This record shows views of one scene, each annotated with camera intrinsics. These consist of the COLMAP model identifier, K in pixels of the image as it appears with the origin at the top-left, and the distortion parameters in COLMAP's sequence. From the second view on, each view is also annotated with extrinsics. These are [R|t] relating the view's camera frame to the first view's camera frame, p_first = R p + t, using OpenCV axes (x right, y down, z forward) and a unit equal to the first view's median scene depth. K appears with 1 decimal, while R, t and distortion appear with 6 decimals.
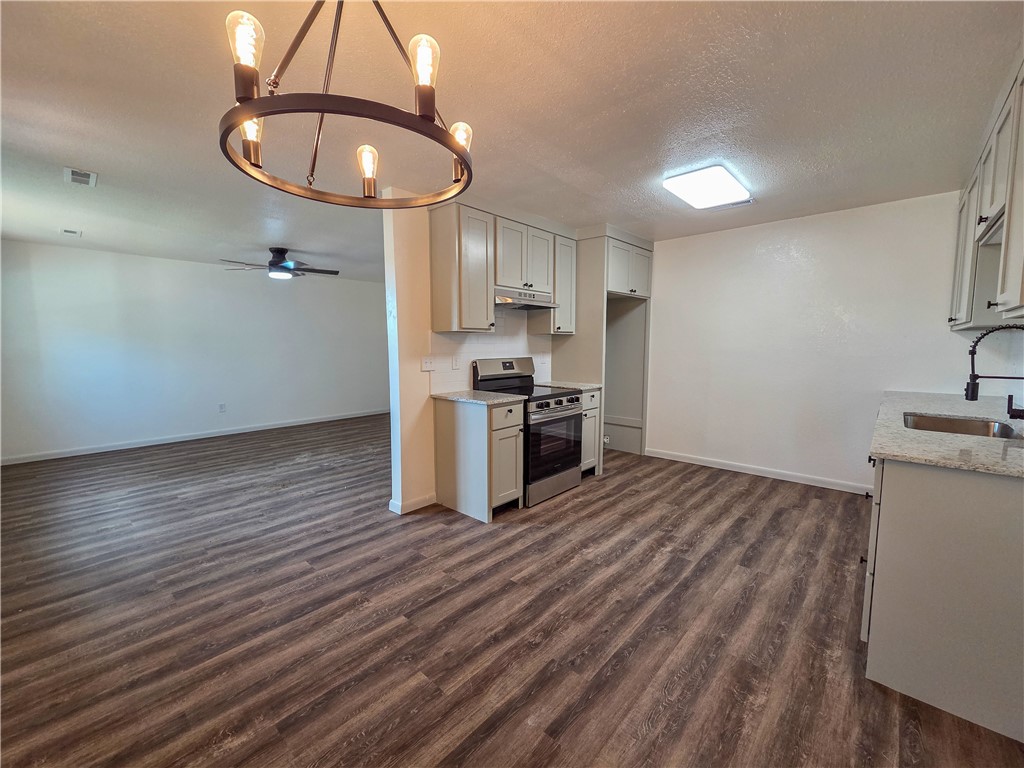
lens RADIAL K [[420.4, 0, 505.0], [0, 420.4, 384.0], [0, 0, 1]] dist [0.002962, 0.000436]
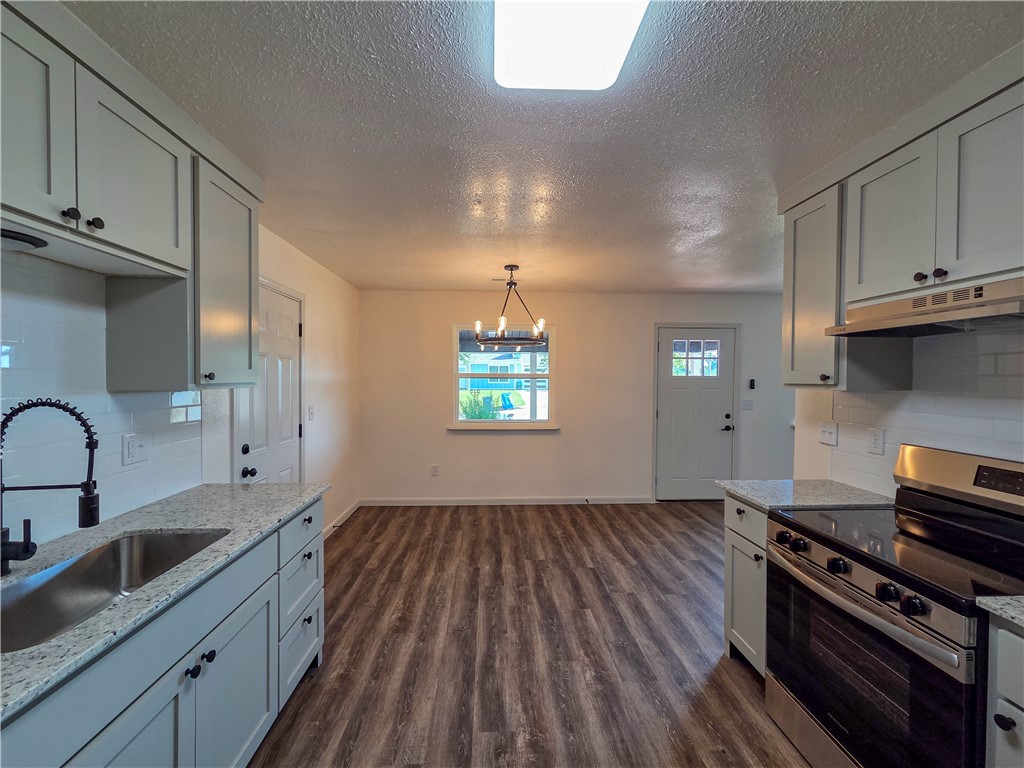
lens RADIAL K [[420.4, 0, 505.0], [0, 420.4, 384.0], [0, 0, 1]] dist [0.002962, 0.000436]
pose [[-0.705276, 0.010936, -0.708848, 0.851371], [-0.067866, 0.994248, 0.082862, -0.189524], [0.705677, 0.106547, -0.700477, 1.379351]]
